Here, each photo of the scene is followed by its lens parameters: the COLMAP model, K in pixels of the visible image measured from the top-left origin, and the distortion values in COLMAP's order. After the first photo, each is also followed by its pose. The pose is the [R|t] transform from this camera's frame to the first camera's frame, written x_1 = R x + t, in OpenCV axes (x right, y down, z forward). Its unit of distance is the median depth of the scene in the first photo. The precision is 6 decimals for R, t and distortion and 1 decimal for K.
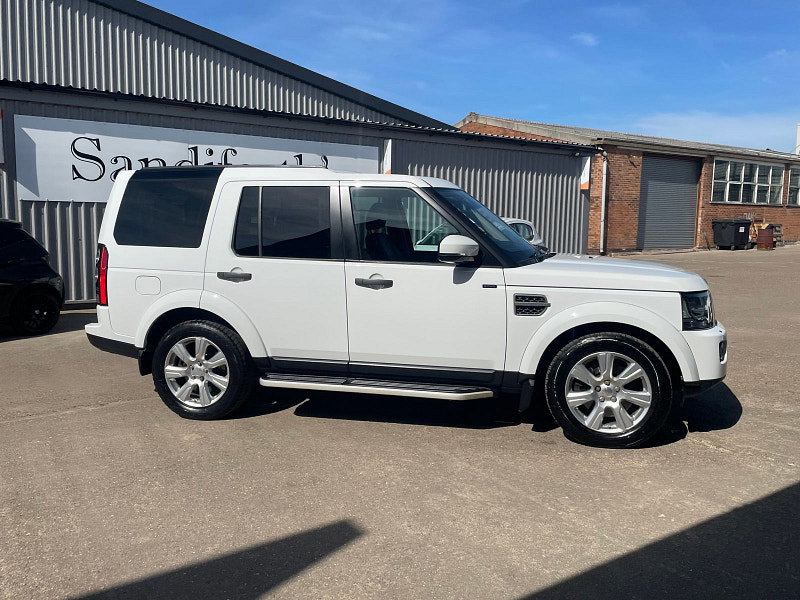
lens RADIAL K [[654.5, 0, 407.4], [0, 654.5, 294.5], [0, 0, 1]] dist [0.090411, -0.119461]
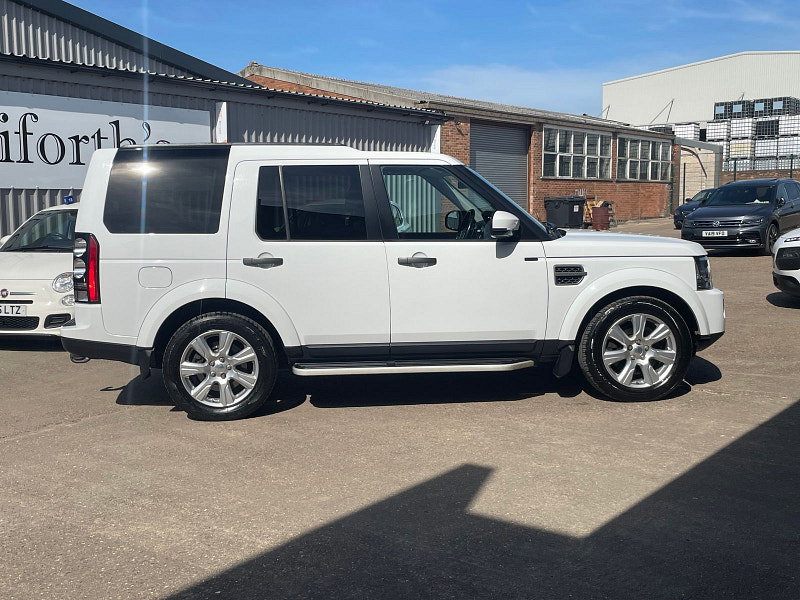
lens RADIAL K [[904.0, 0, 396.7], [0, 904.0, 304.2], [0, 0, 1]] dist [0.052279, 0.000000]
pose [[0.951475, -0.055185, 0.302738, -0.483448], [0.056090, 0.998409, 0.005711, 0.036271], [-0.302571, 0.011547, 0.953057, -0.289717]]
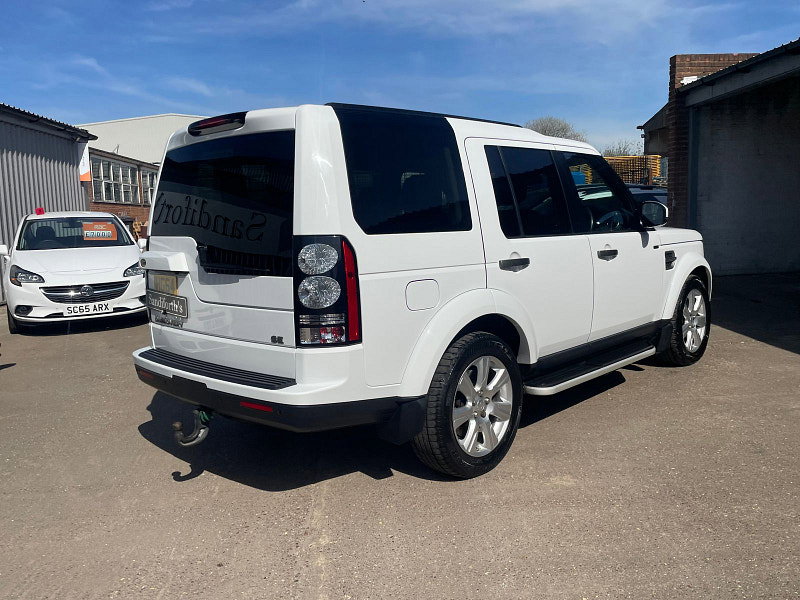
lens RADIAL K [[654.5, 0, 406.6], [0, 654.5, 300.2], [0, 0, 1]] dist [0.090411, -0.119461]
pose [[0.498832, -0.134439, 0.856208, -0.993278], [0.132551, 0.988108, 0.077924, -0.062787], [-0.856503, 0.074620, 0.510720, 0.738508]]
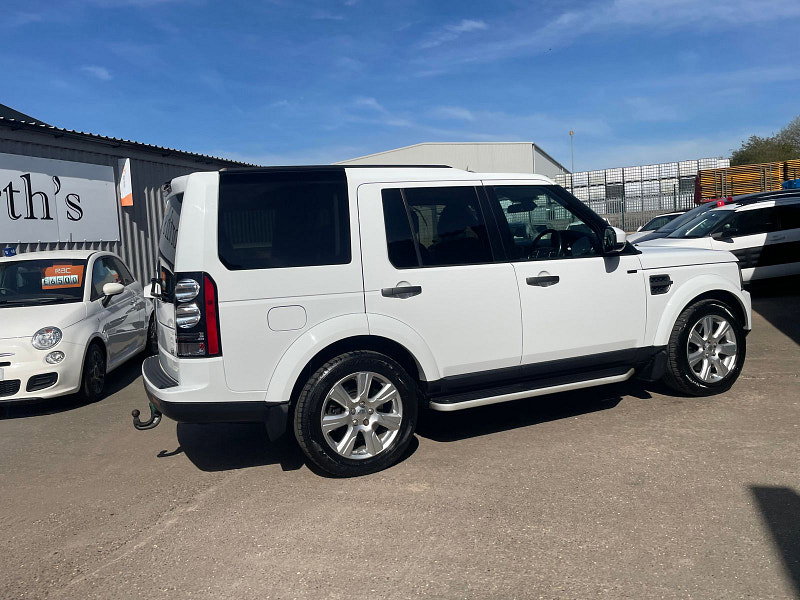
lens RADIAL K [[654.5, 0, 406.5], [0, 654.5, 292.8], [0, 0, 1]] dist [0.090411, -0.119461]
pose [[0.785540, -0.103496, 0.610095, -0.792101], [0.137337, 0.990485, -0.008806, -0.018370], [-0.603379, 0.090706, 0.792279, 0.328427]]
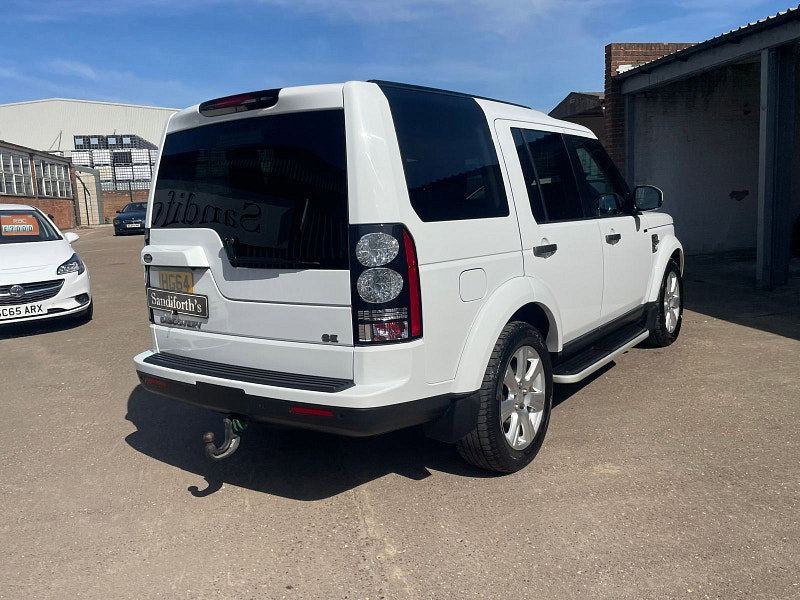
lens RADIAL K [[654.5, 0, 404.6], [0, 654.5, 303.4], [0, 0, 1]] dist [0.090411, -0.119461]
pose [[0.374693, -0.166959, 0.911992, -1.018861], [0.151091, 0.981499, 0.117607, -0.080944], [-0.914755, 0.093727, 0.392986, 0.877355]]
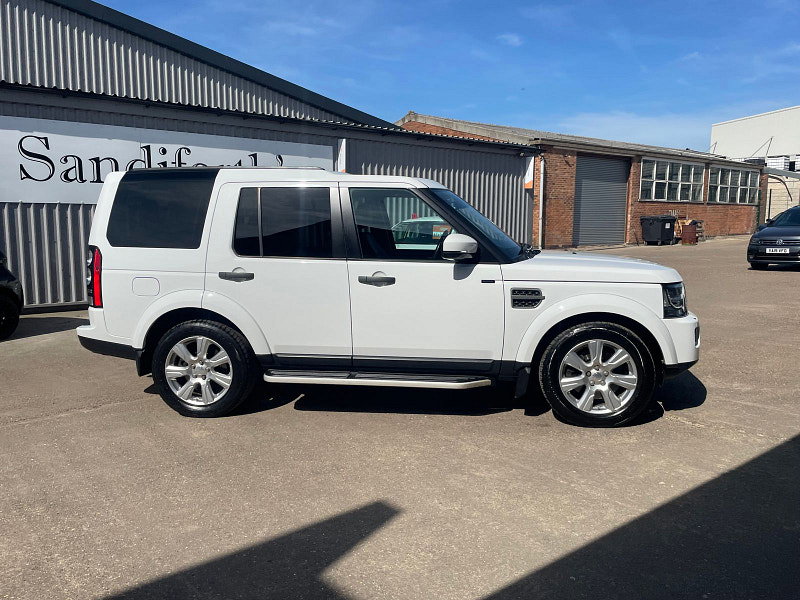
lens RADIAL K [[654.5, 0, 406.5], [0, 654.5, 308.0], [0, 0, 1]] dist [0.090411, -0.119461]
pose [[0.994704, -0.021230, 0.100568, -0.106166], [0.019019, 0.999557, 0.022890, 0.003527], [-0.101010, -0.020856, 0.994667, -0.042937]]
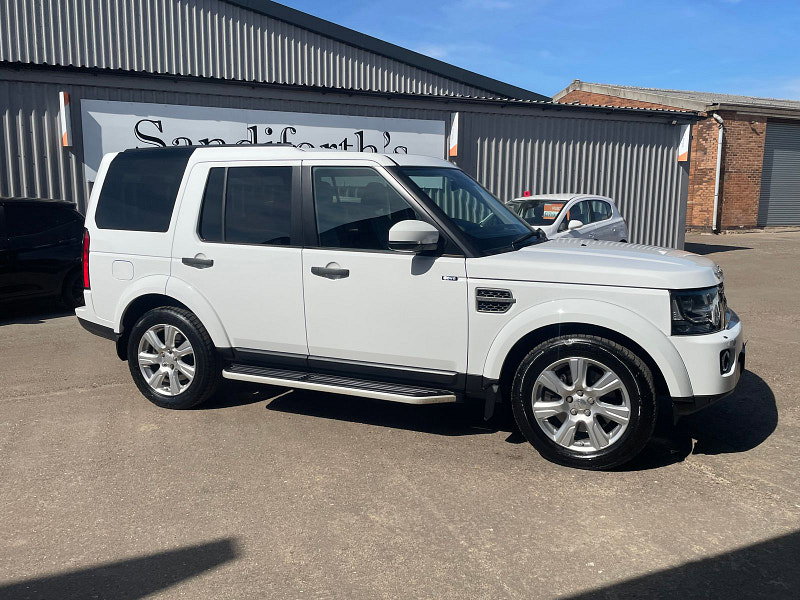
lens RADIAL K [[654.5, 0, 407.1], [0, 654.5, 295.4], [0, 0, 1]] dist [0.090411, -0.119461]
pose [[0.984273, 0.019721, -0.175548, 0.209117], [-0.013077, 0.999157, 0.038925, -0.021429], [0.176168, -0.036017, 0.983701, 0.112244]]
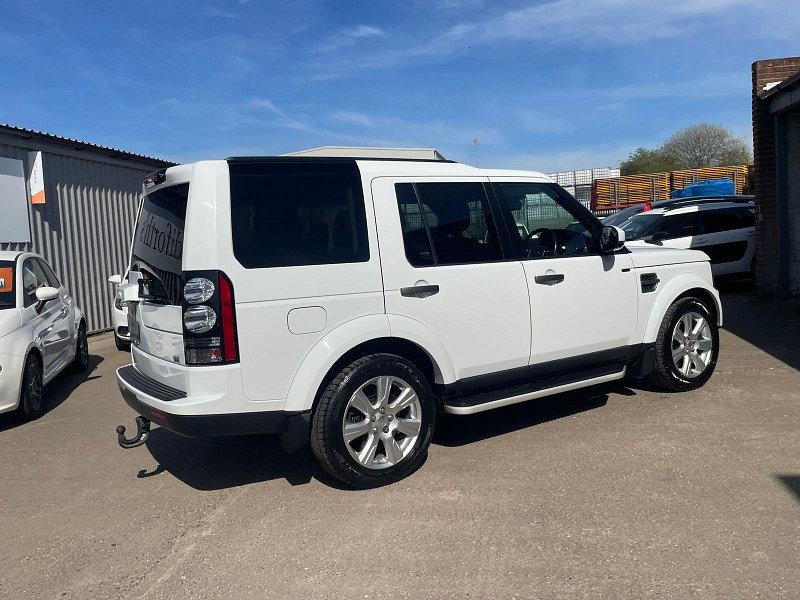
lens RADIAL K [[654.5, 0, 406.3], [0, 654.5, 296.7], [0, 0, 1]] dist [0.090411, -0.119461]
pose [[0.683172, -0.109798, 0.721956, -0.877802], [0.147246, 0.989038, 0.011081, -0.032853], [-0.715259, 0.098735, 0.691850, 0.459985]]
